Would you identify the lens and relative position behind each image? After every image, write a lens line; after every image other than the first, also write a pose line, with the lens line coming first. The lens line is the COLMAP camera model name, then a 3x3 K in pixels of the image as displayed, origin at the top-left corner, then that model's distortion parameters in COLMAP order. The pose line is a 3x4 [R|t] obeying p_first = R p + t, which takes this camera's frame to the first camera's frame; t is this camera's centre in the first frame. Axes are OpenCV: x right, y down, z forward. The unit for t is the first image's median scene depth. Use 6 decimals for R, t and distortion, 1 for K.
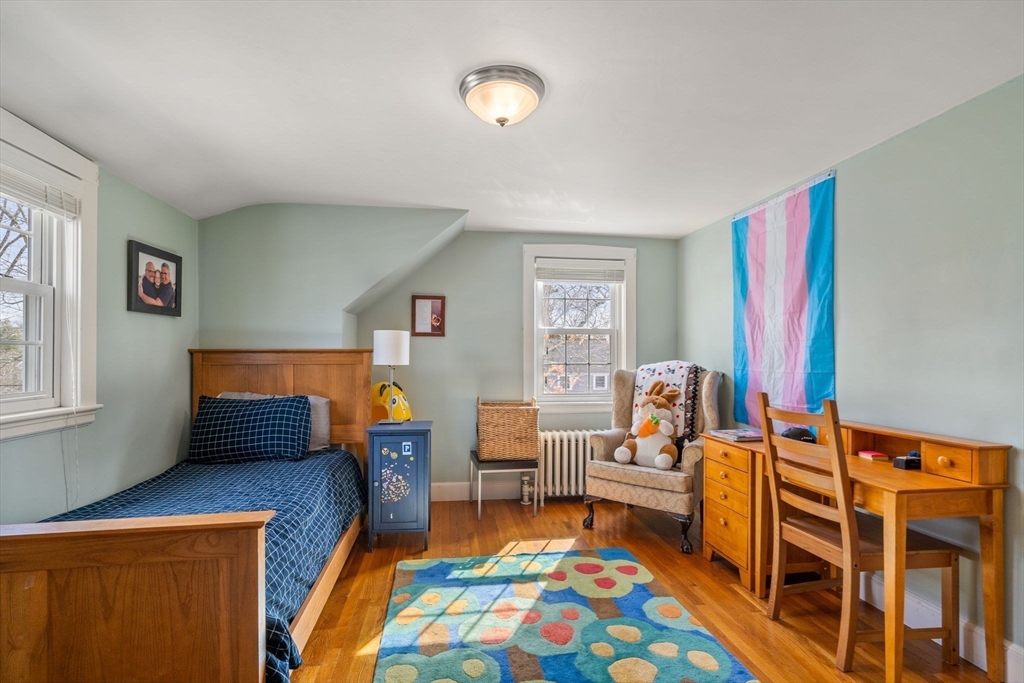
lens RADIAL K [[471.8, 0, 512.1], [0, 471.8, 351.1], [0, 0, 1]] dist [0.000615, 0.000479]
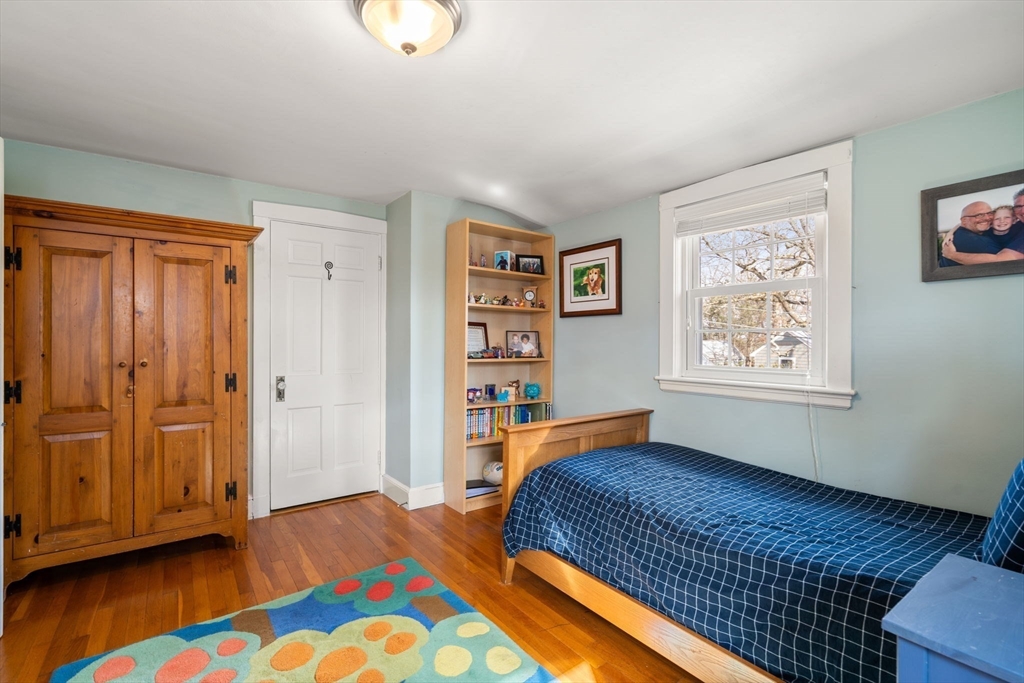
lens RADIAL K [[461.6, 0, 512.0], [0, 461.6, 341.5], [0, 0, 1]] dist [-0.003182, -0.000435]
pose [[-0.872890, -0.001627, -0.487915, 0.134078], [0.001754, 0.999978, -0.006472, 0.014930], [0.487914, -0.006505, -0.872867, 1.142260]]
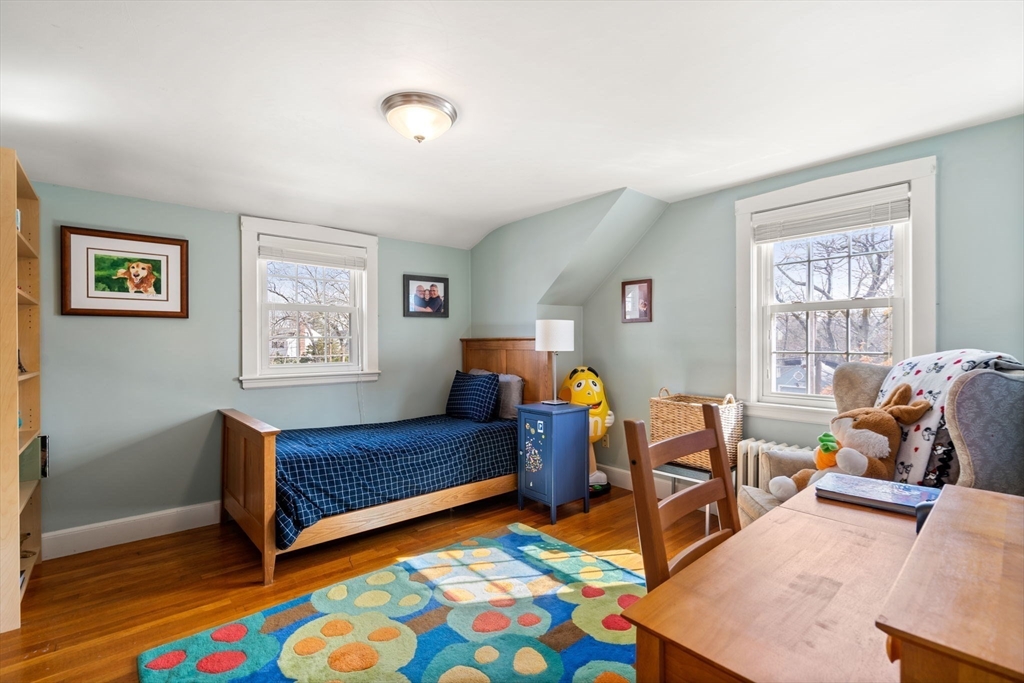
lens RADIAL K [[461.6, 0, 512.0], [0, 461.6, 341.5], [0, 0, 1]] dist [-0.003182, -0.000435]
pose [[0.540185, -0.006282, -0.841523, 0.666588], [0.012635, 0.999920, 0.000646, 0.005802], [0.841451, -0.010981, 0.540222, 0.372720]]
